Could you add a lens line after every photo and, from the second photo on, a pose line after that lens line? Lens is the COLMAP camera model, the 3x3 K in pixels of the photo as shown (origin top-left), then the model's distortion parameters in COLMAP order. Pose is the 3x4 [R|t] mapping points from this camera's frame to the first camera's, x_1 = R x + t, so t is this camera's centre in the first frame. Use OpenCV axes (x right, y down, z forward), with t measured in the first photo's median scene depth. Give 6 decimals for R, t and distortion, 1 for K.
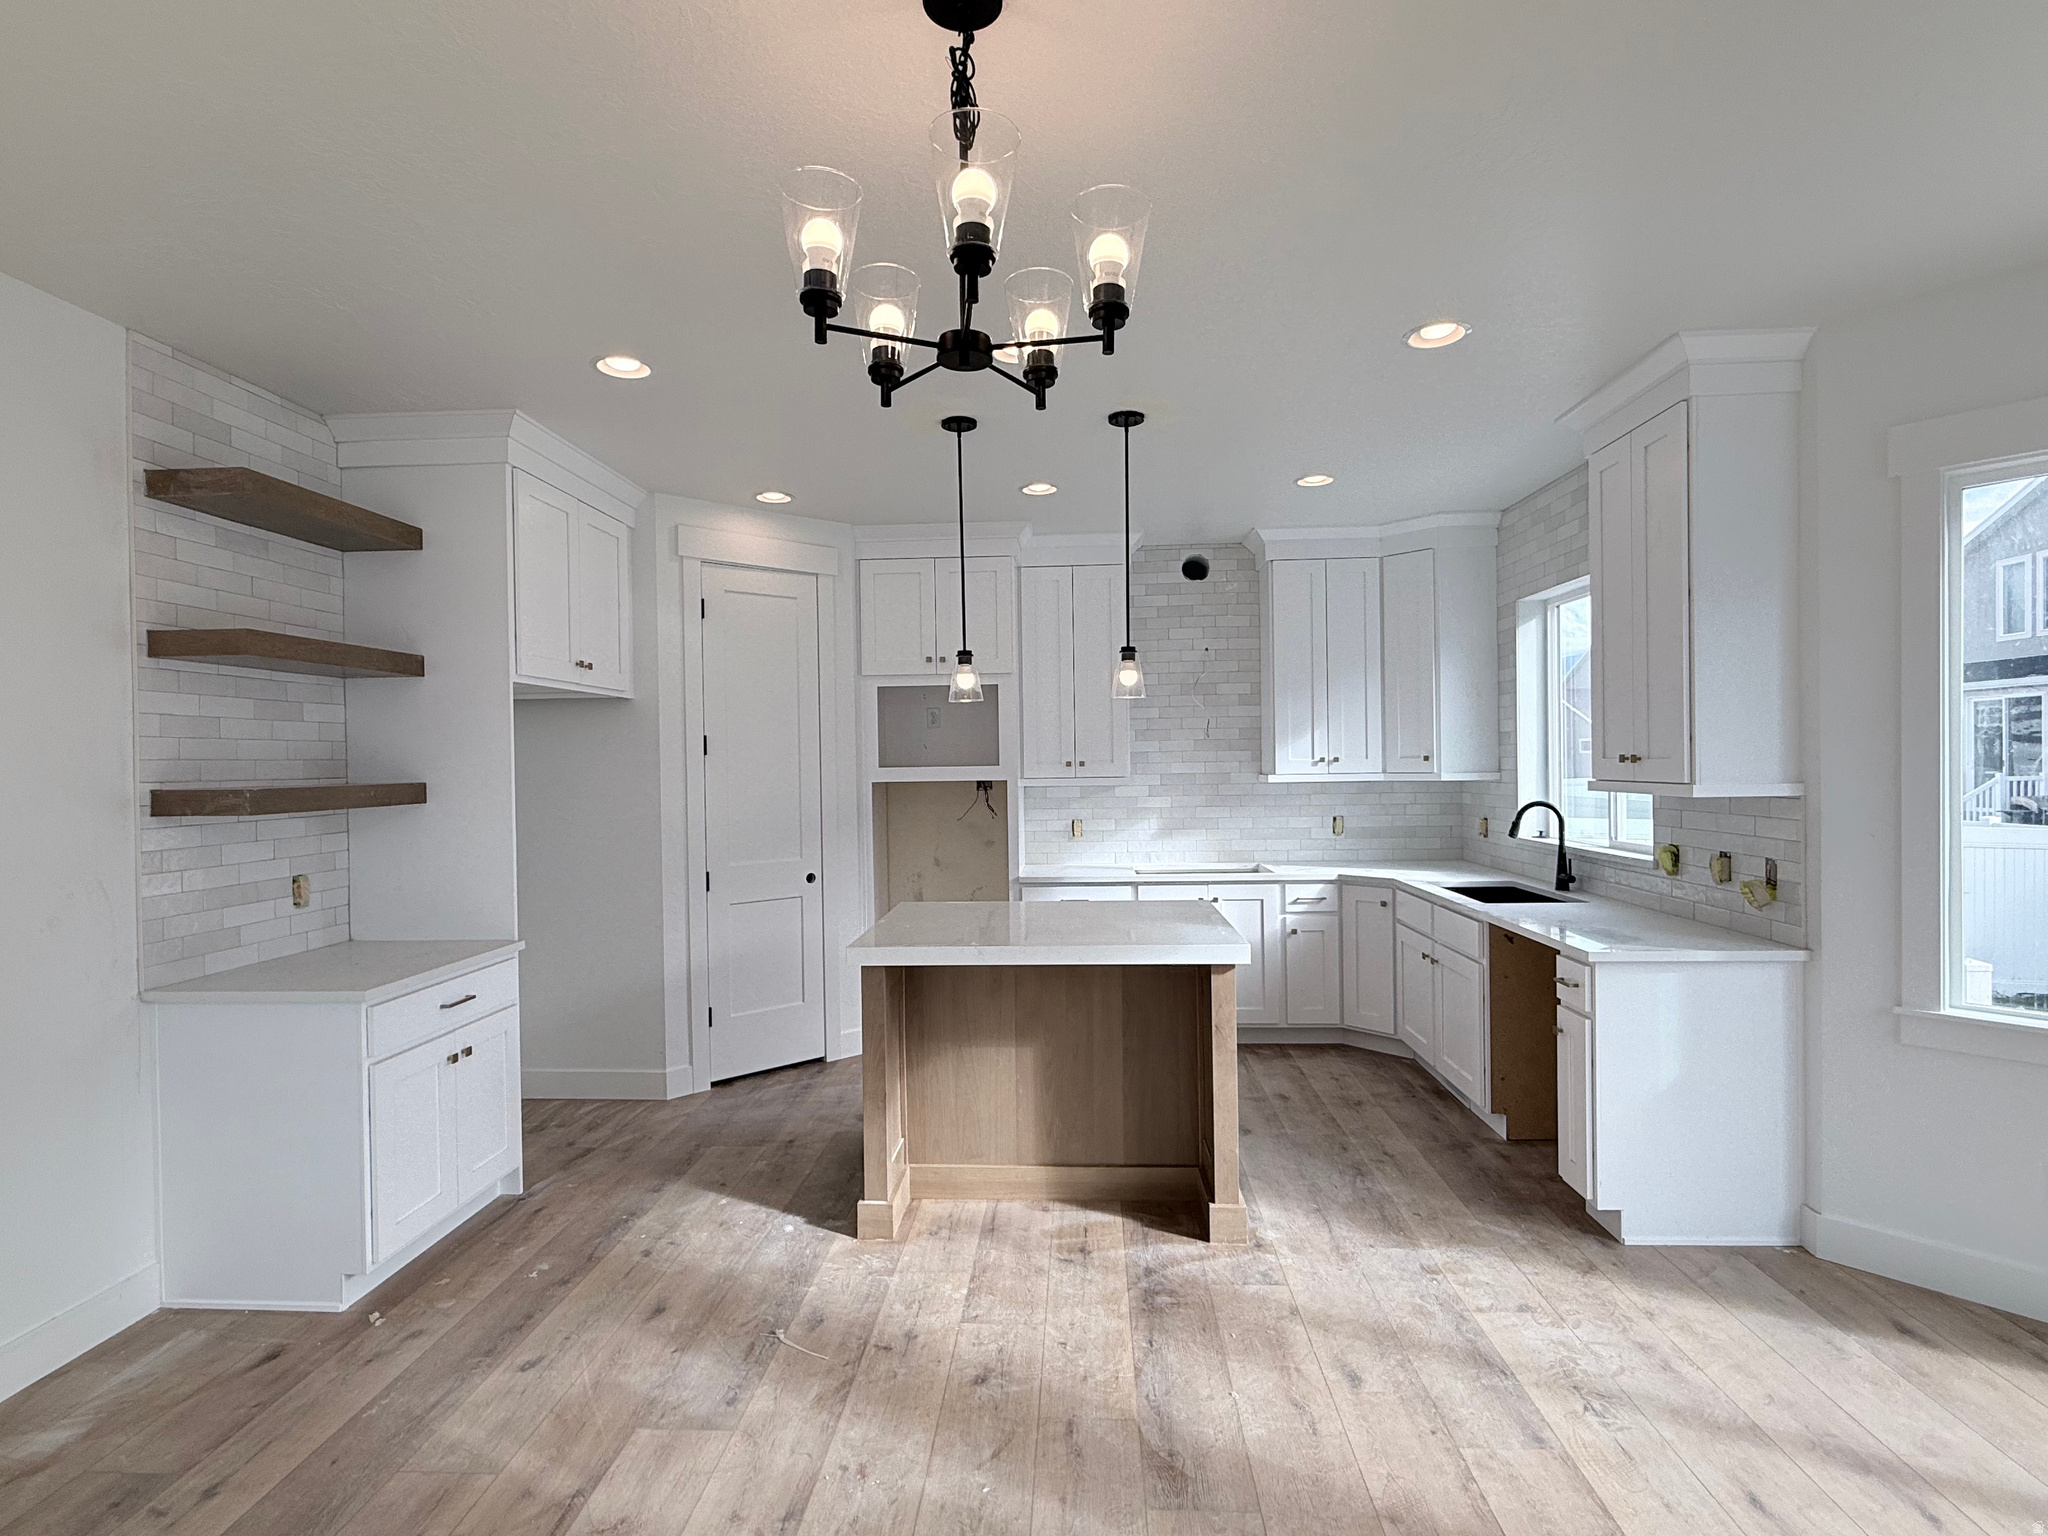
lens RADIAL K [[1012.0, 0, 1022.7], [0, 1012.0, 772.3], [0, 0, 1]] dist [0.000362, -0.000833]
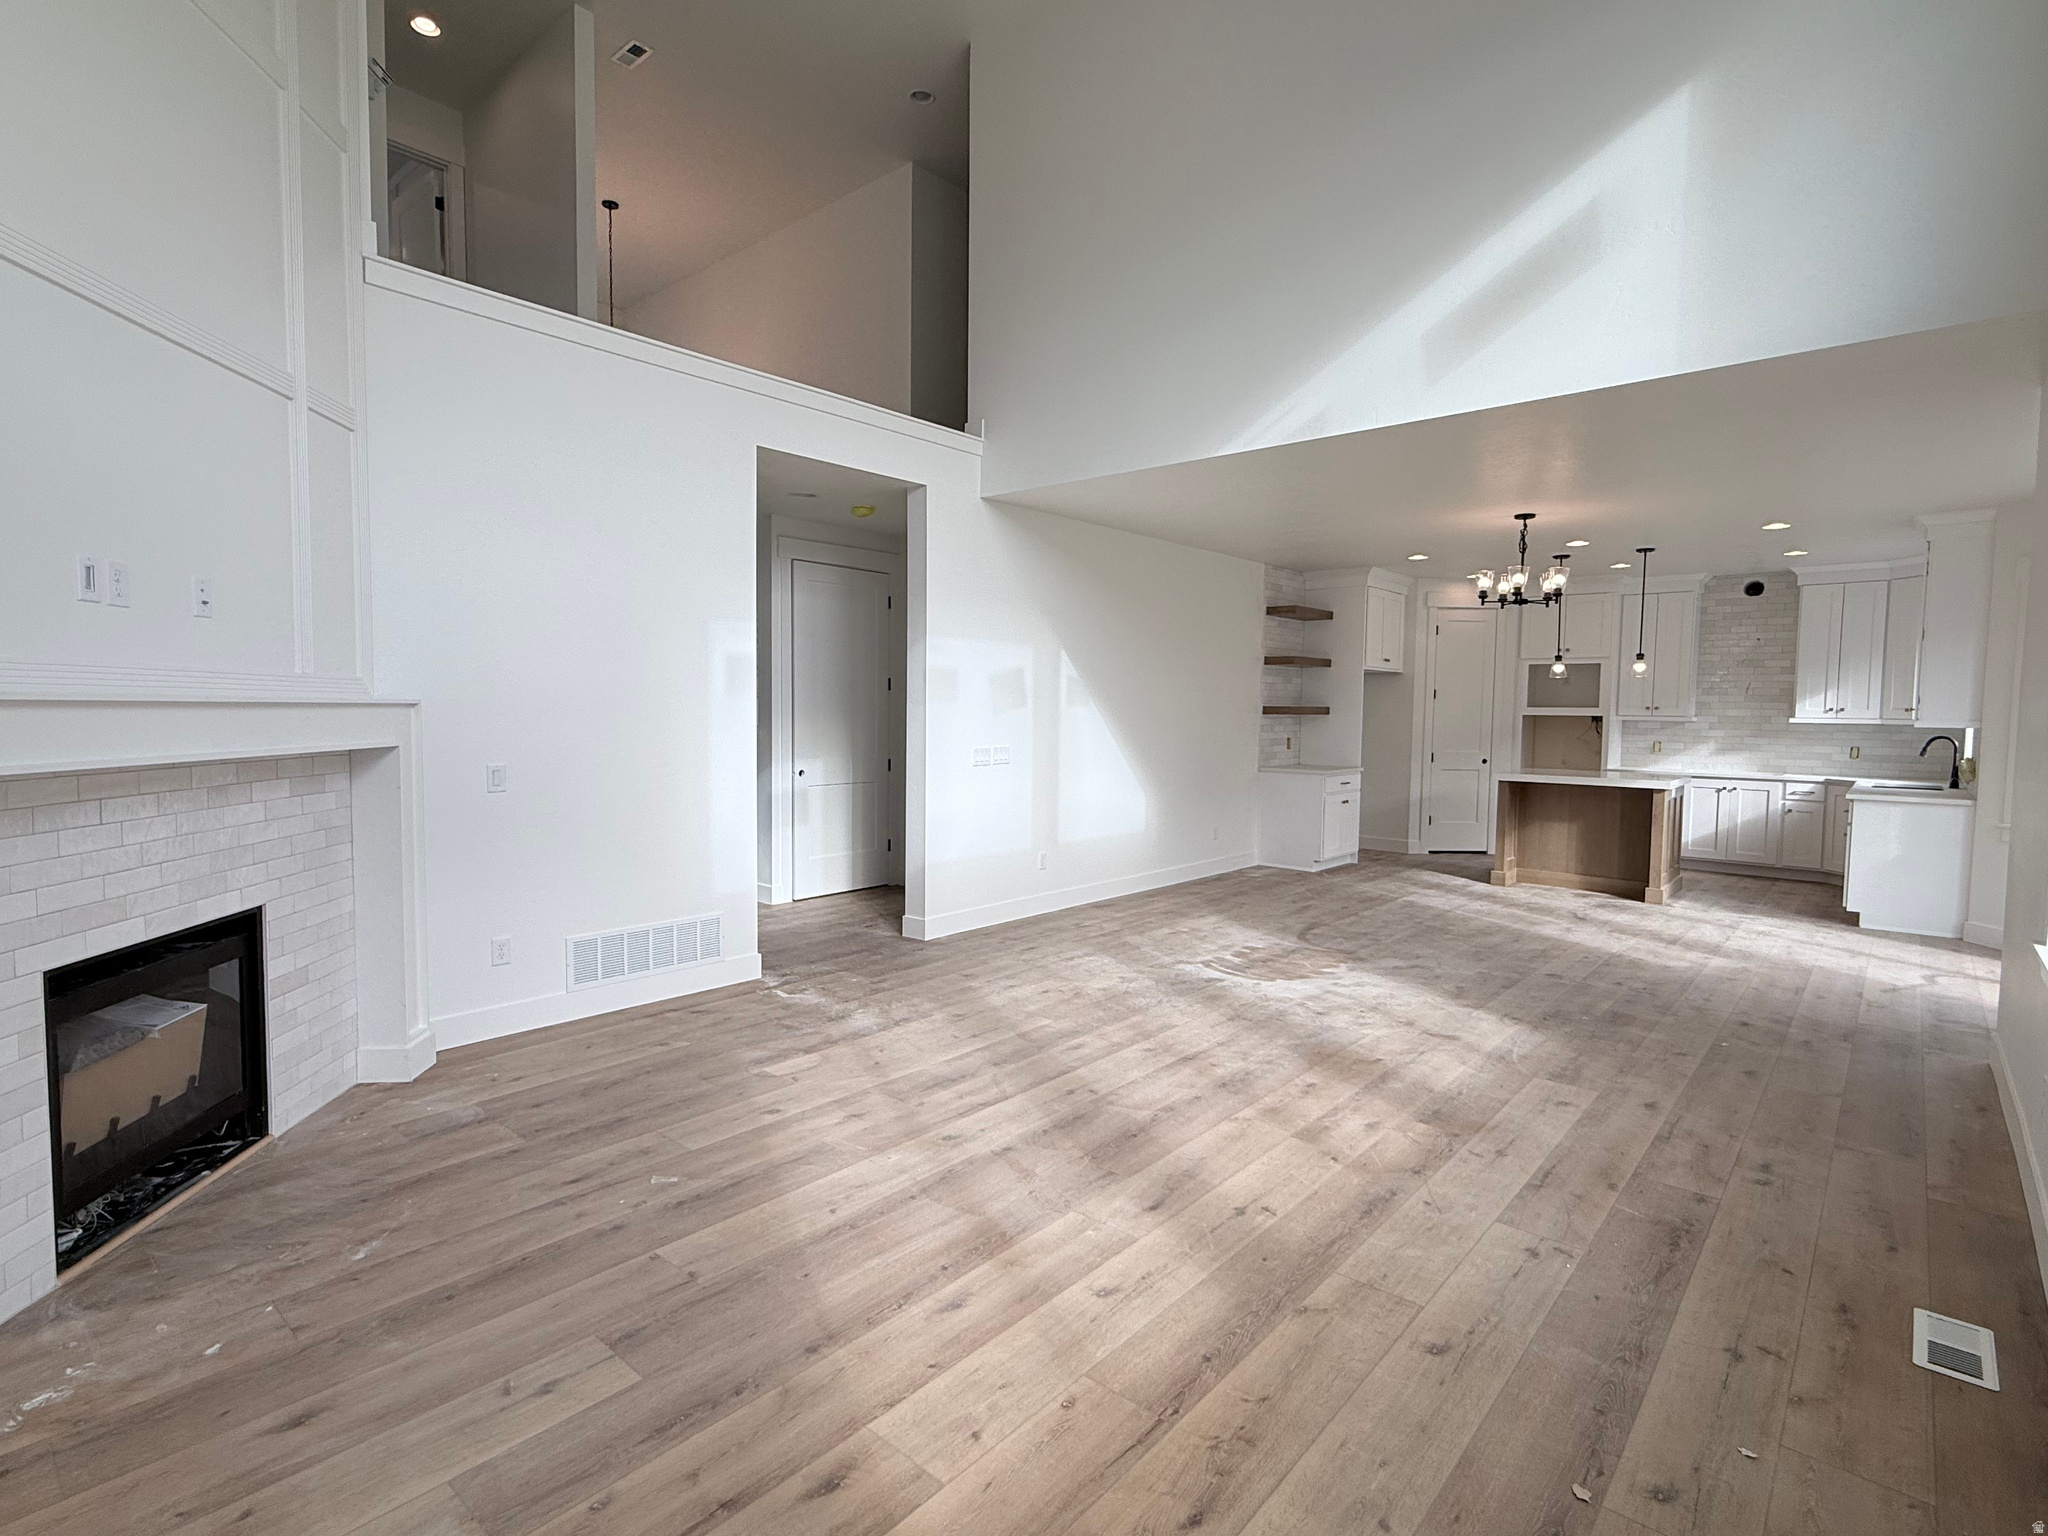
lens RADIAL K [[1012.0, 0, 1018.0], [0, 1012.0, 767.0], [0, 0, 1]] dist [0.000362, -0.000833]
pose [[0.787790, 0.061708, -0.612845, 0.432252], [-0.030873, 0.997674, 0.060771, 0.033644], [0.615170, -0.028954, 0.787863, -1.703125]]
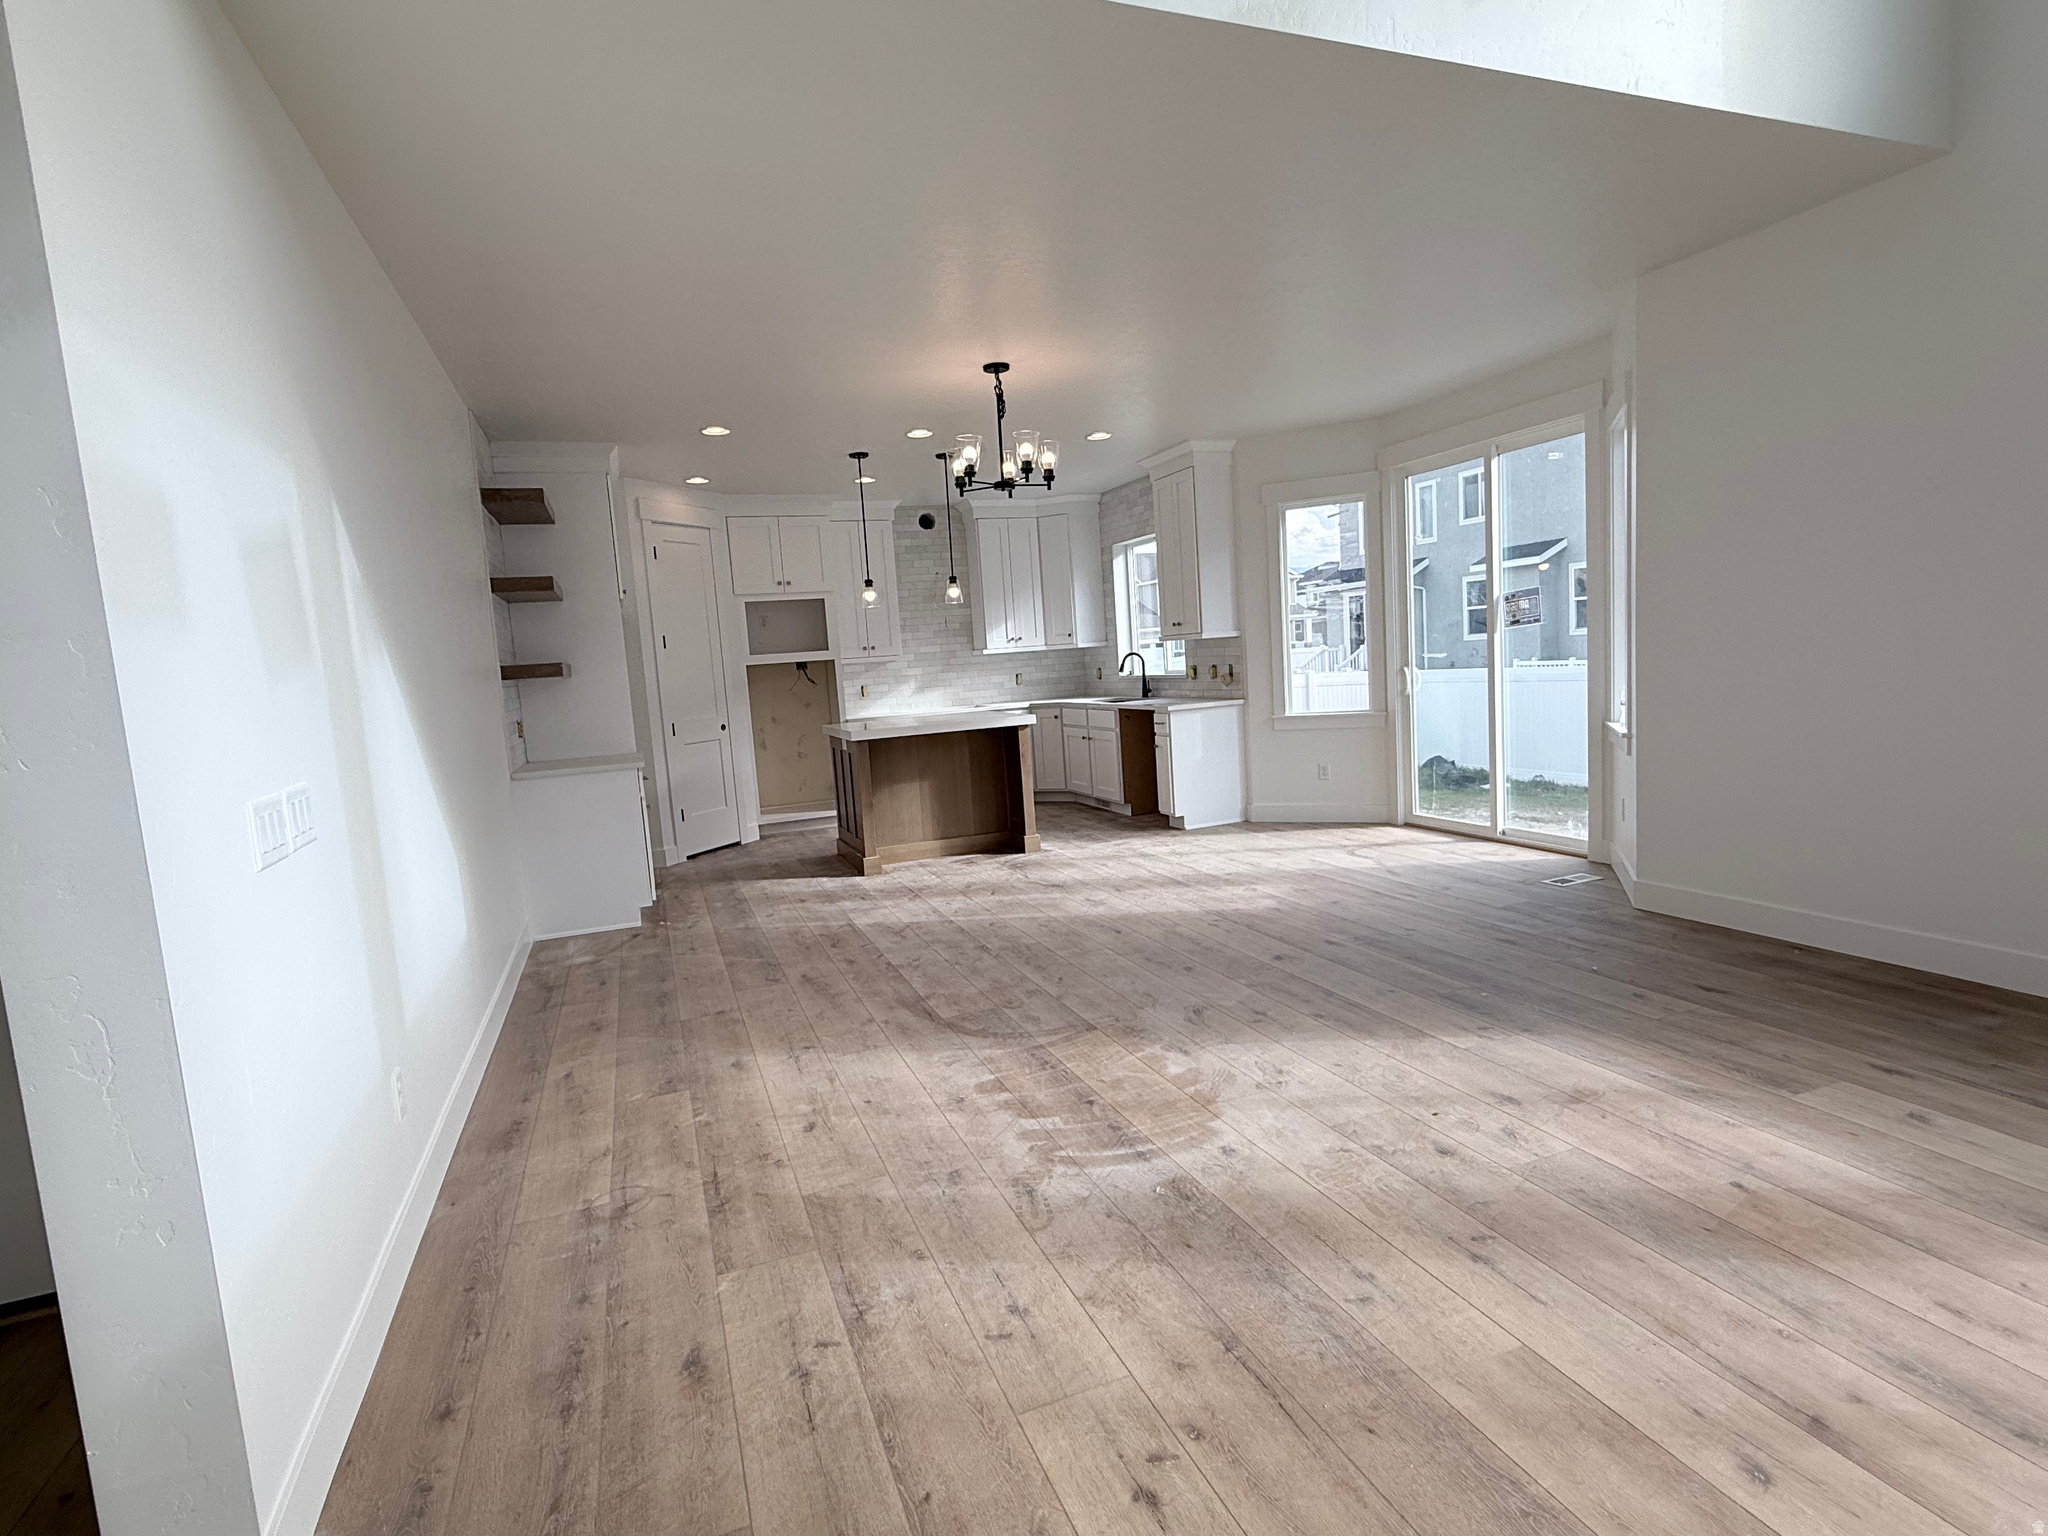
lens RADIAL K [[1012.0, 0, 1025.1], [0, 1012.0, 769.5], [0, 0, 1]] dist [0.000362, -0.000833]
pose [[0.907670, -0.092999, 0.409252, -0.638113], [0.059022, 0.993734, 0.094915, 0.072081], [-0.415515, -0.061997, 0.907471, -0.893103]]
